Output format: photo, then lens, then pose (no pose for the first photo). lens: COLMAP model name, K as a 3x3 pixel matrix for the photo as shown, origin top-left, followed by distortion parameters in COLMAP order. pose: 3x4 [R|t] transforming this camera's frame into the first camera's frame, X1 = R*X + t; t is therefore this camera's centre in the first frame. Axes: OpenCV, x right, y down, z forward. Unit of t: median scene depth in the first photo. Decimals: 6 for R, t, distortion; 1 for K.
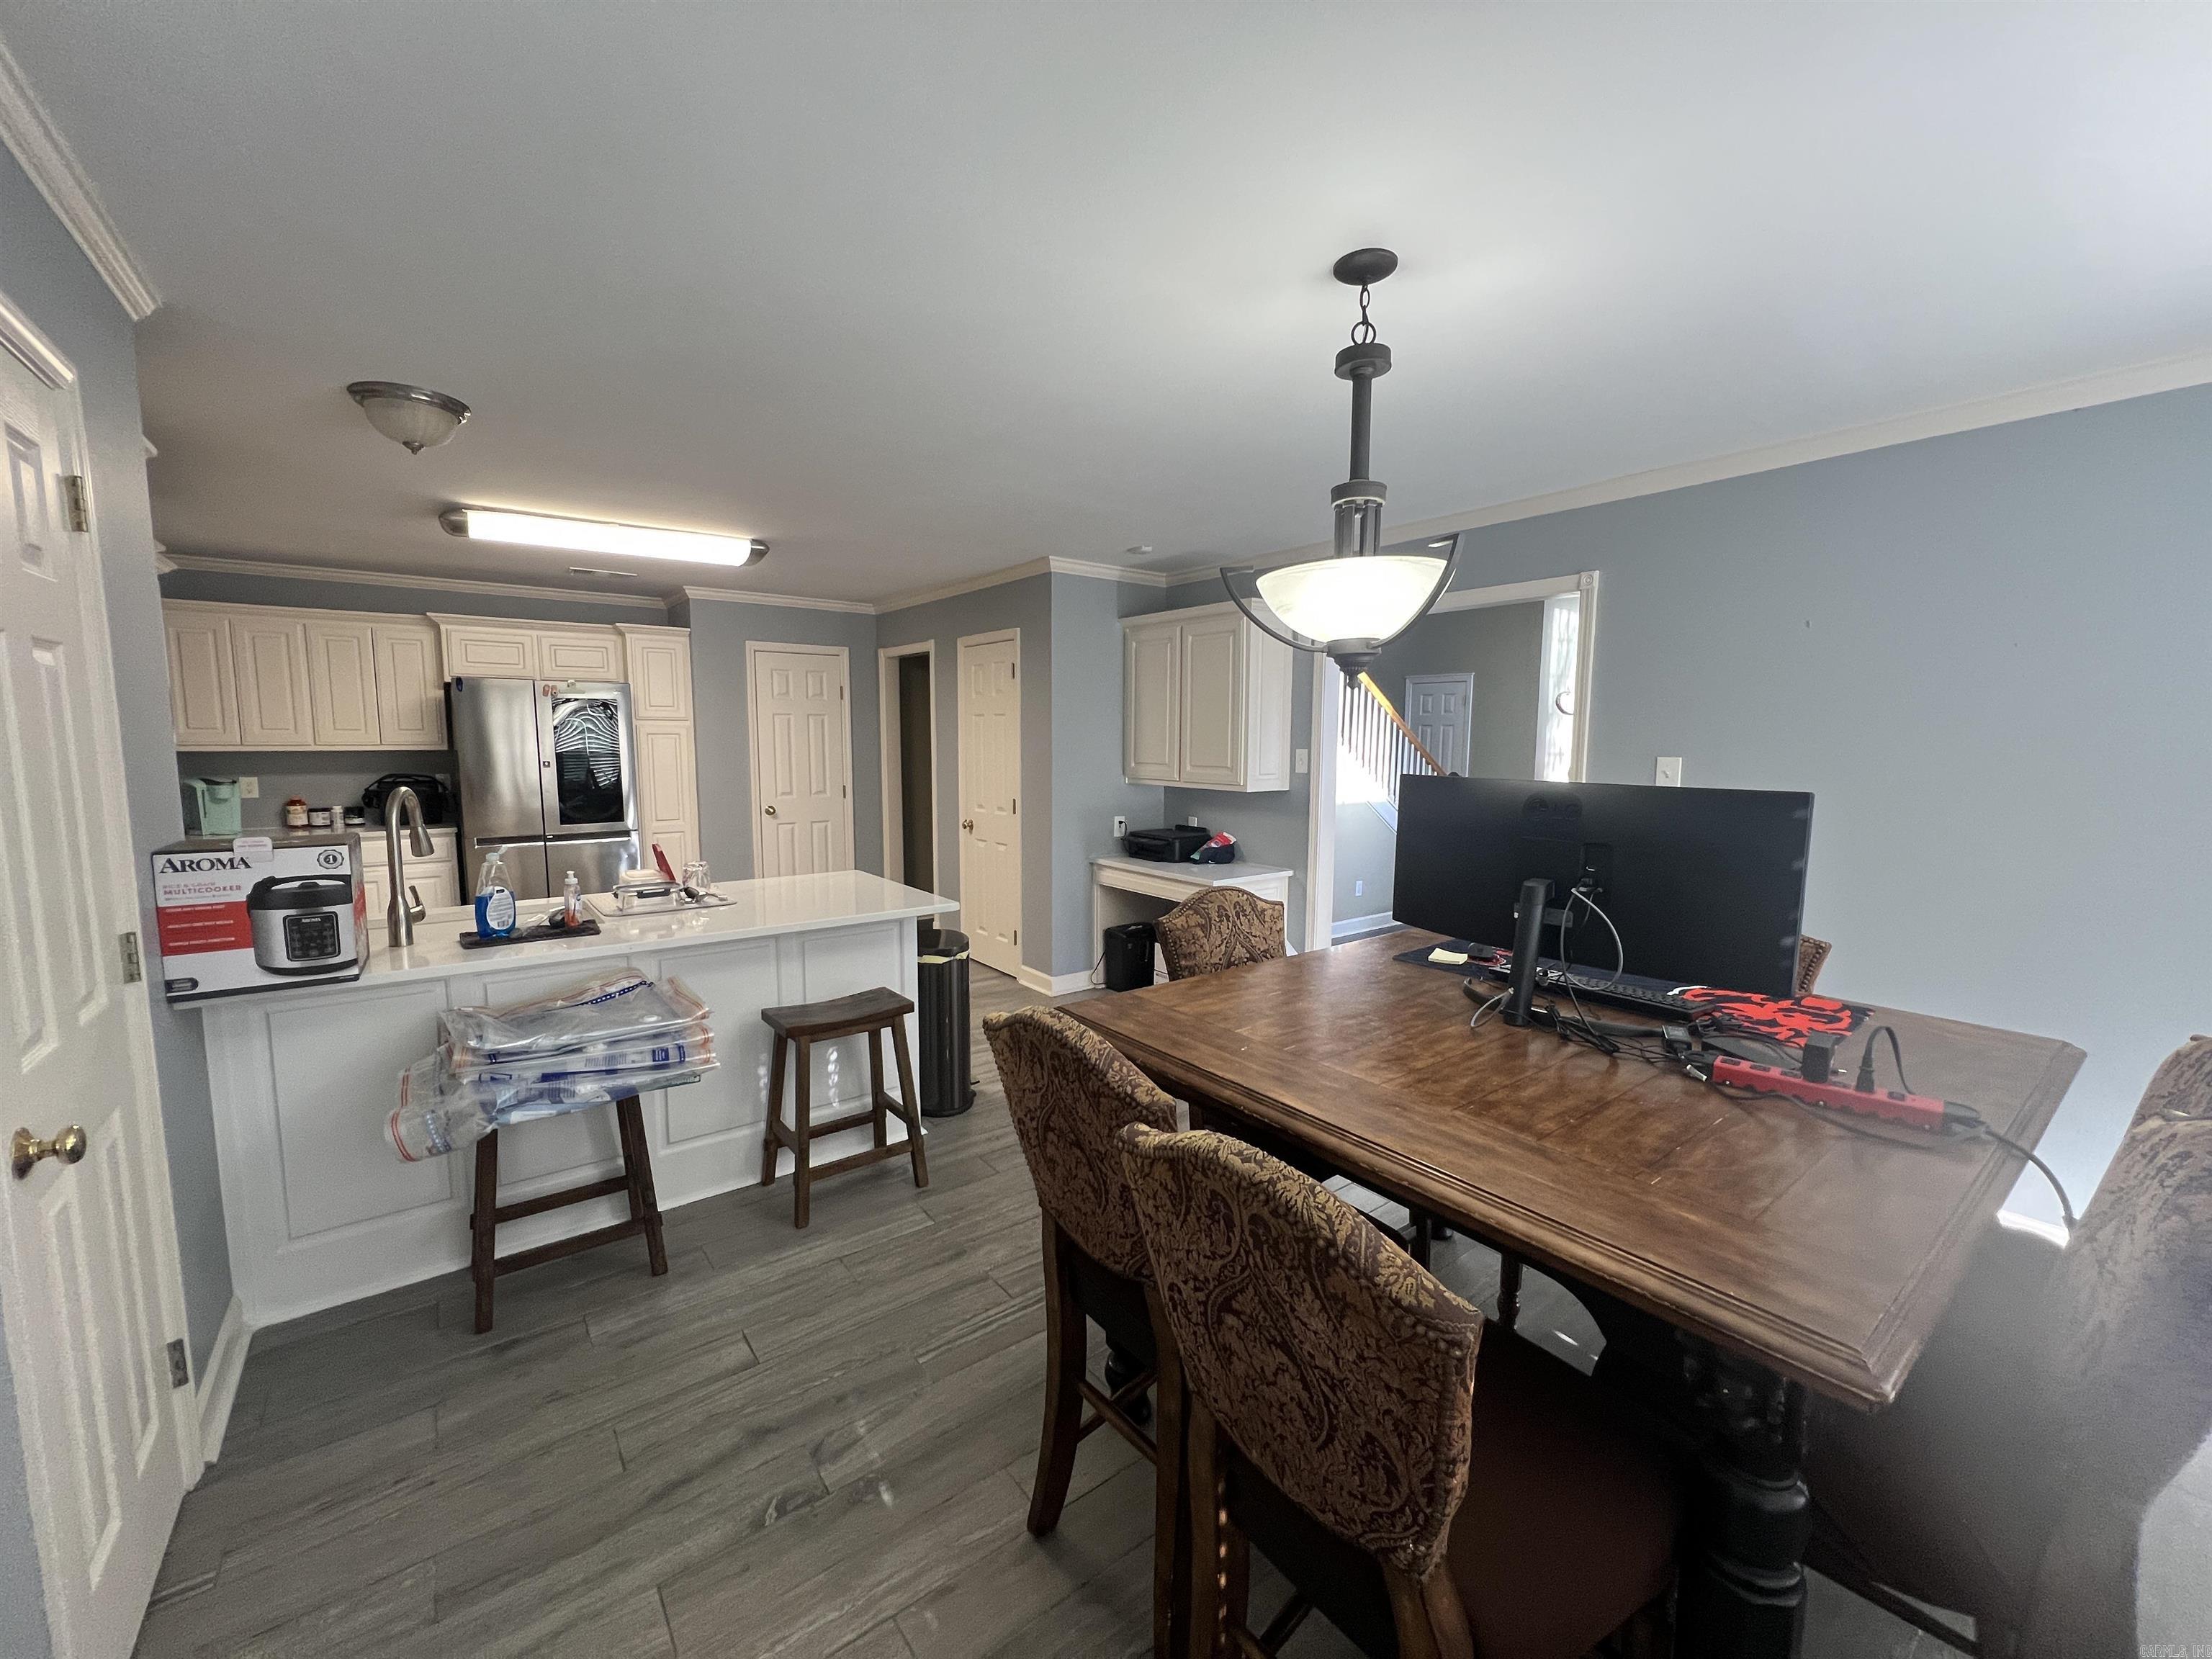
lens RADIAL K [[883.5, 0, 1107.5], [0, 883.5, 831.2], [0, 0, 1]] dist [-0.001964, -0.000036]
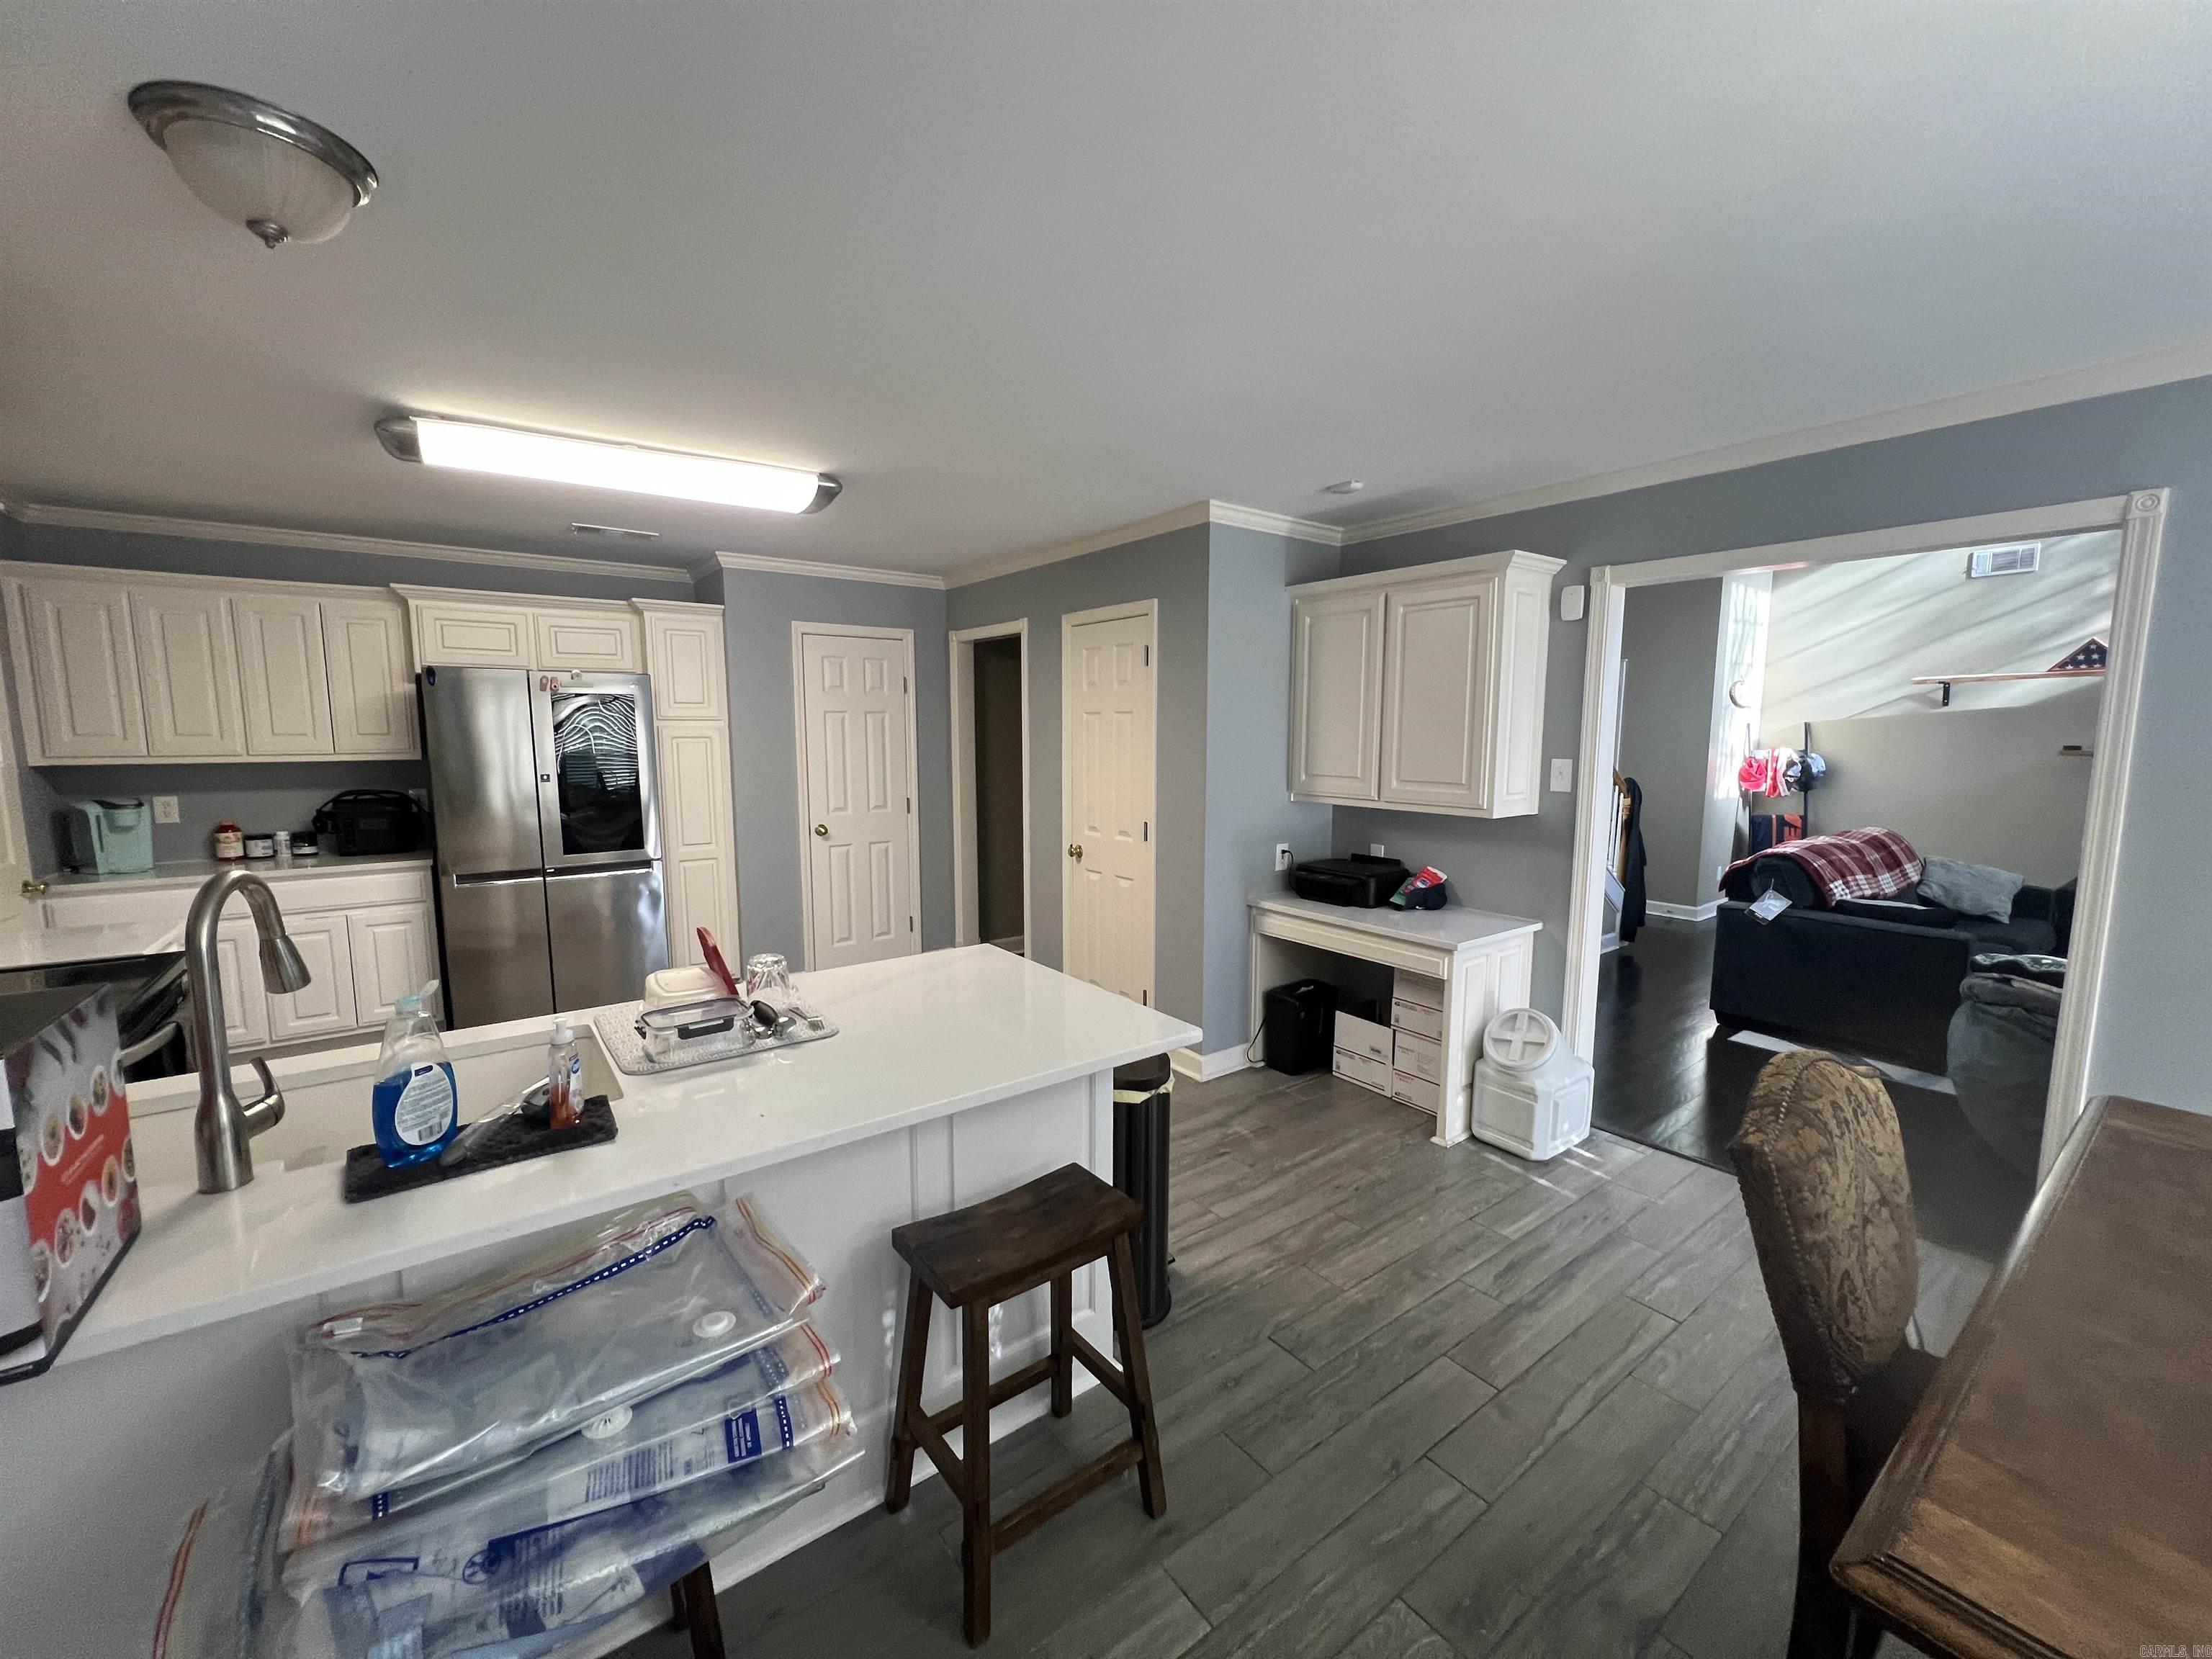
lens RADIAL K [[883.5, 0, 1107.0], [0, 883.5, 832.0], [0, 0, 1]] dist [-0.001964, -0.000036]
pose [[0.999923, -0.001695, -0.012312, -0.135621], [0.001812, 0.999954, 0.009468, -0.036369], [0.012295, -0.009490, 0.999879, 0.236128]]
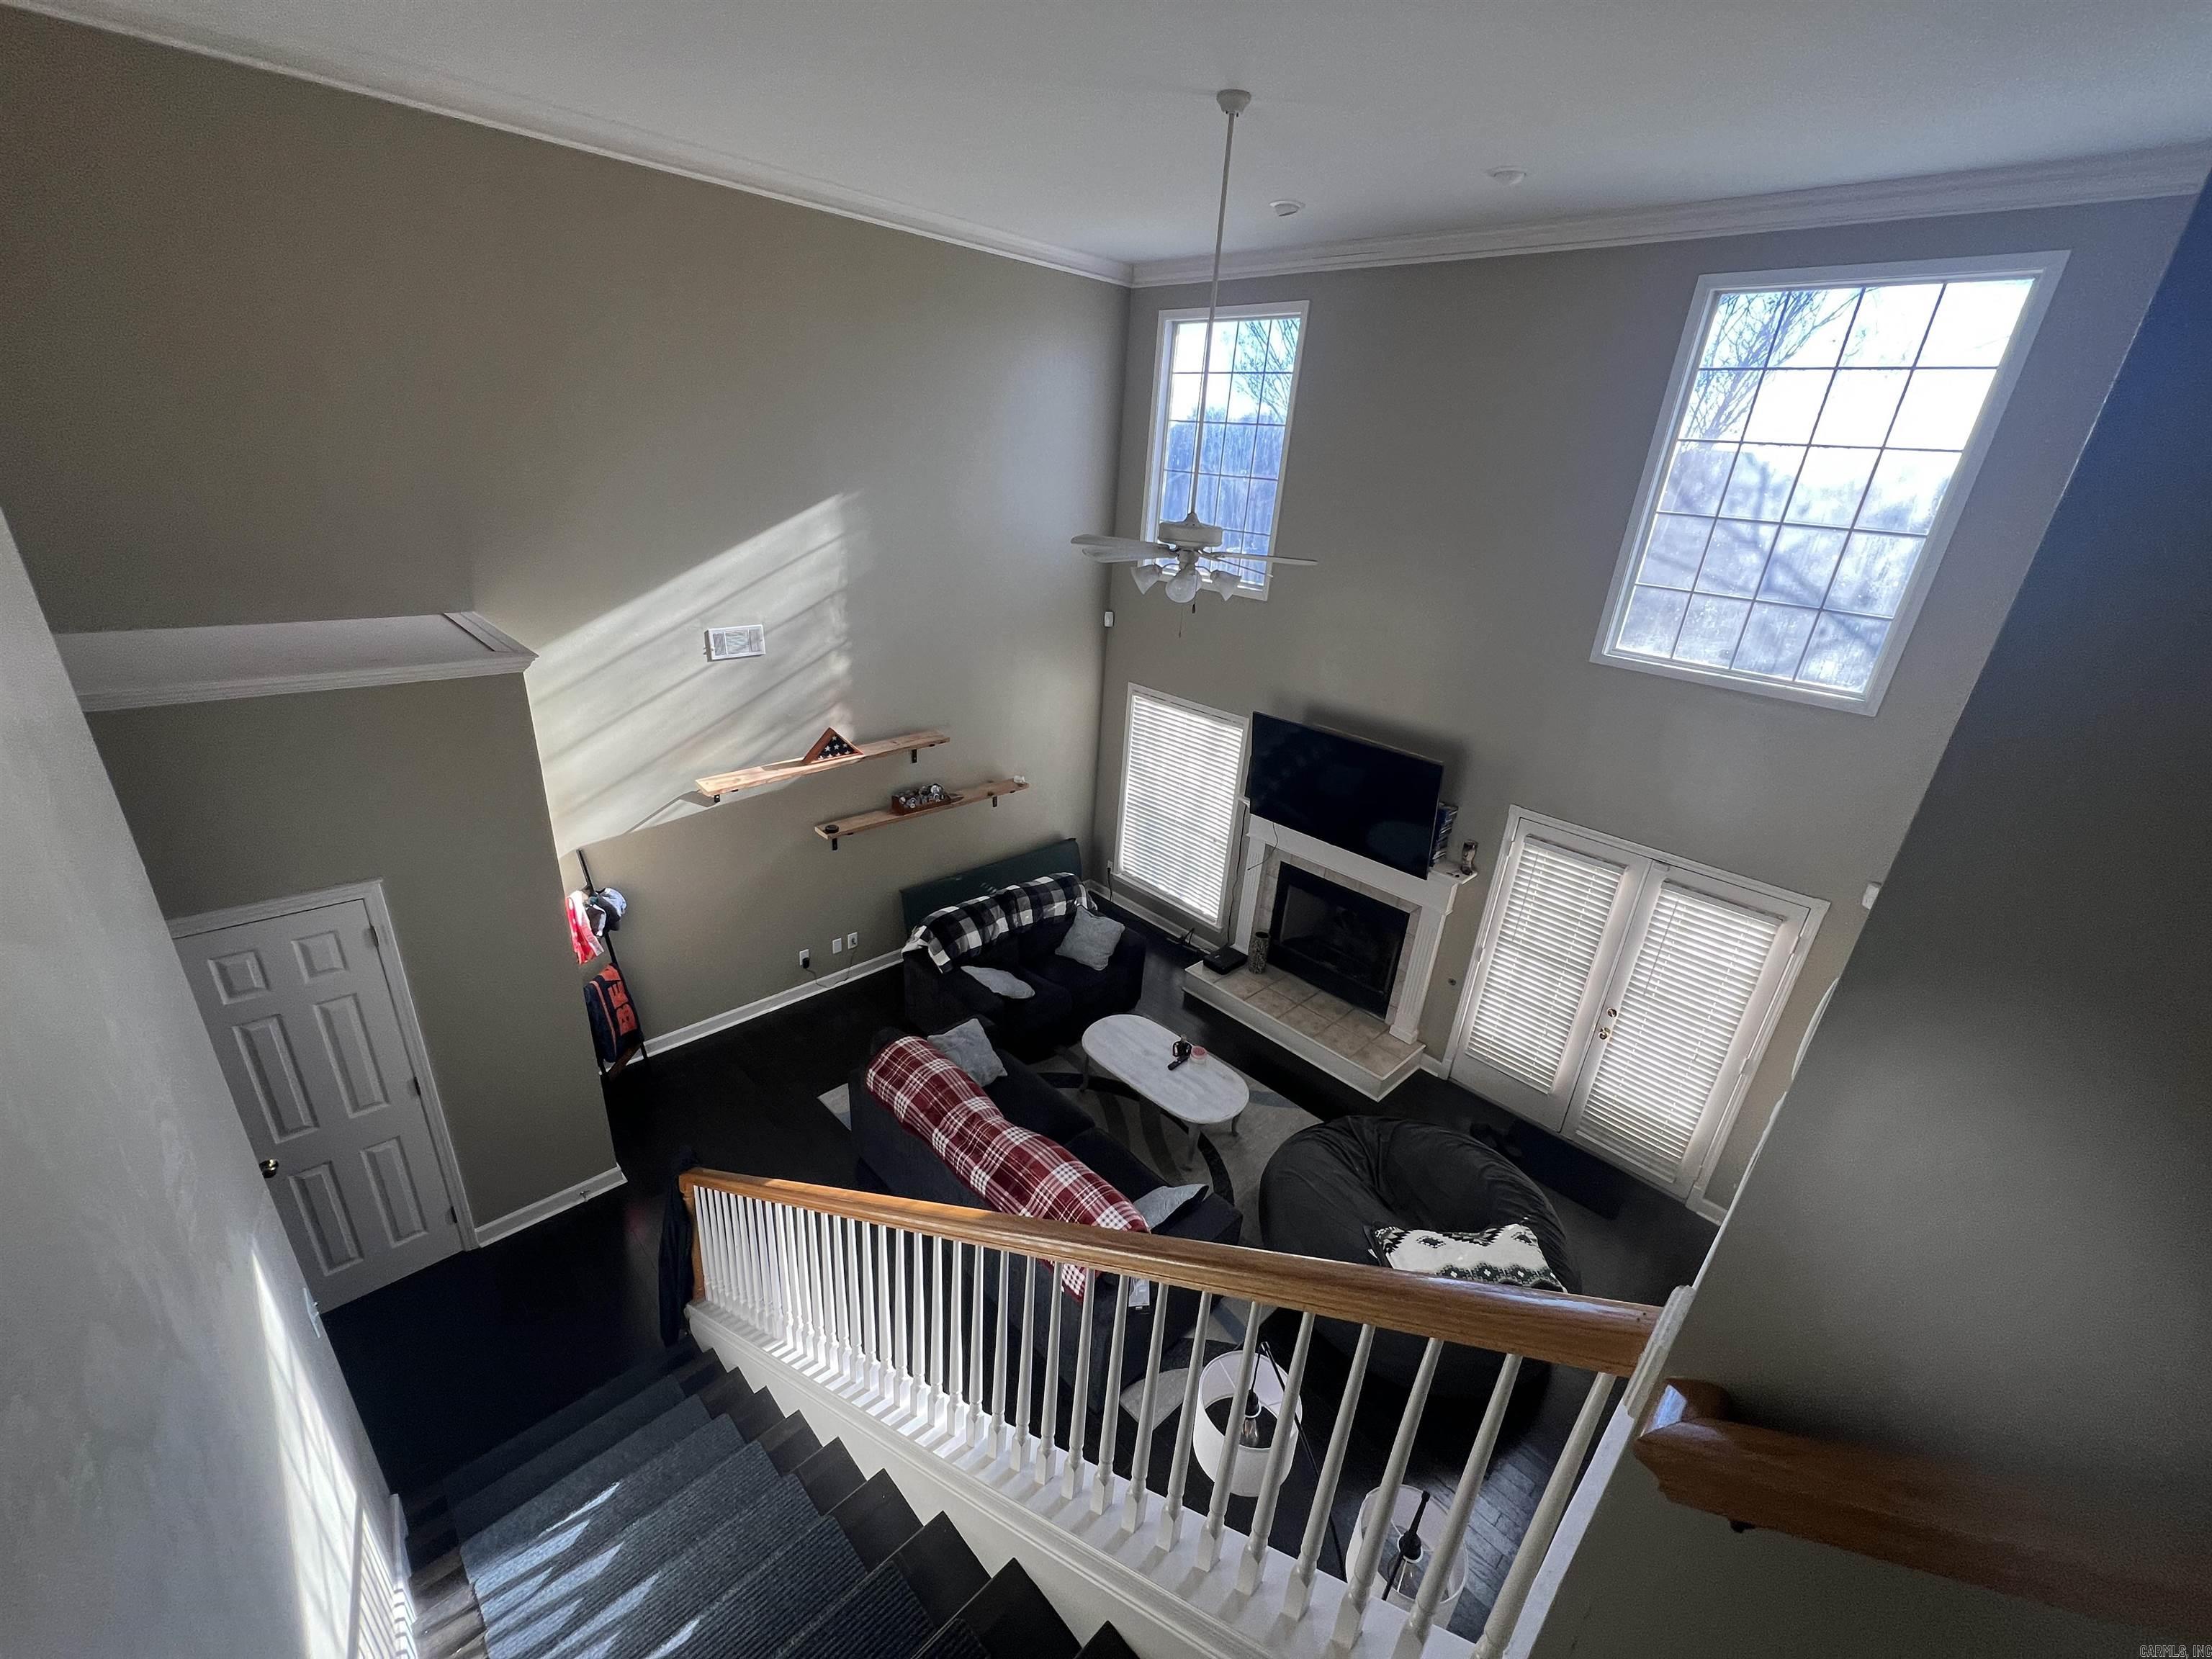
lens RADIAL K [[883.5, 0, 1103.2], [0, 883.5, 835.6], [0, 0, 1]] dist [-0.001964, -0.000036]
pose [[-0.117238, -0.407854, 0.905489, -0.019897], [0.039448, 0.909145, 0.414608, -0.631232], [-0.992320, 0.084327, -0.090497, 1.183342]]
